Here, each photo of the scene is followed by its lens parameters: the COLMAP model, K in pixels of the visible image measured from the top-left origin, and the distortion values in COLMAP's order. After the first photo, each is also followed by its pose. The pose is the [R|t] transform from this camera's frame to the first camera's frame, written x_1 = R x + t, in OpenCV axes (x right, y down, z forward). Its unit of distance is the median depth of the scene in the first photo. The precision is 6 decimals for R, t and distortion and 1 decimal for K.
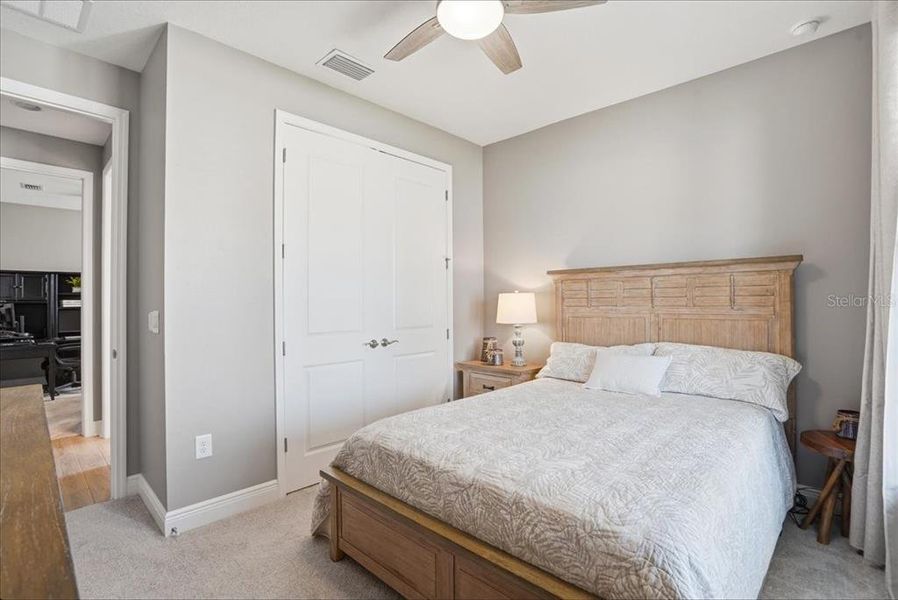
lens RADIAL K [[426.9, 0, 449.8], [0, 426.9, 301.1], [0, 0, 1]] dist [-0.063523, 0.026215]
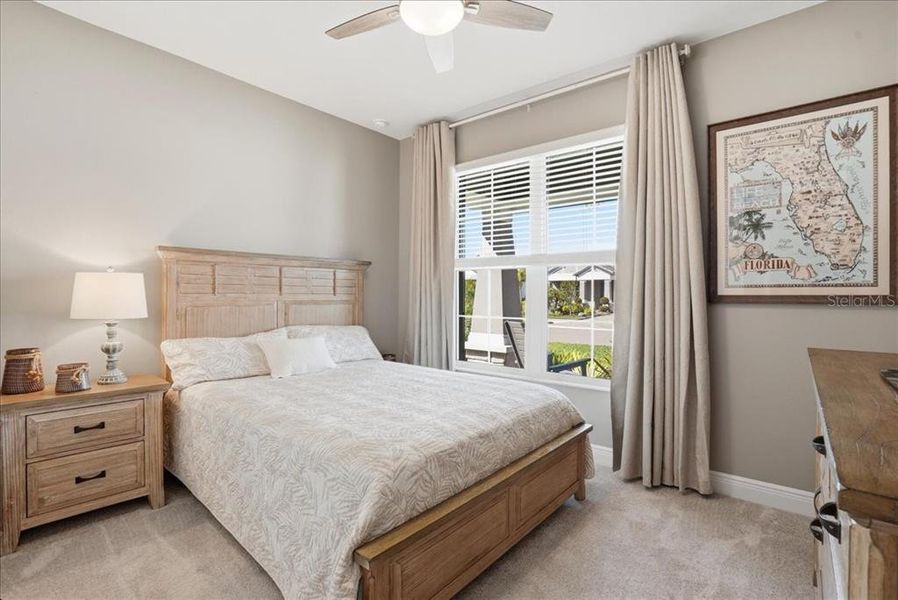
lens RADIAL K [[426.9, 0, 449.8], [0, 426.9, 301.1], [0, 0, 1]] dist [-0.063523, 0.026215]
pose [[-0.076507, -0.007755, 0.997039, -0.880447], [-0.009608, 0.999929, 0.007040, 0.026684], [-0.997023, -0.009041, -0.076576, 0.906503]]
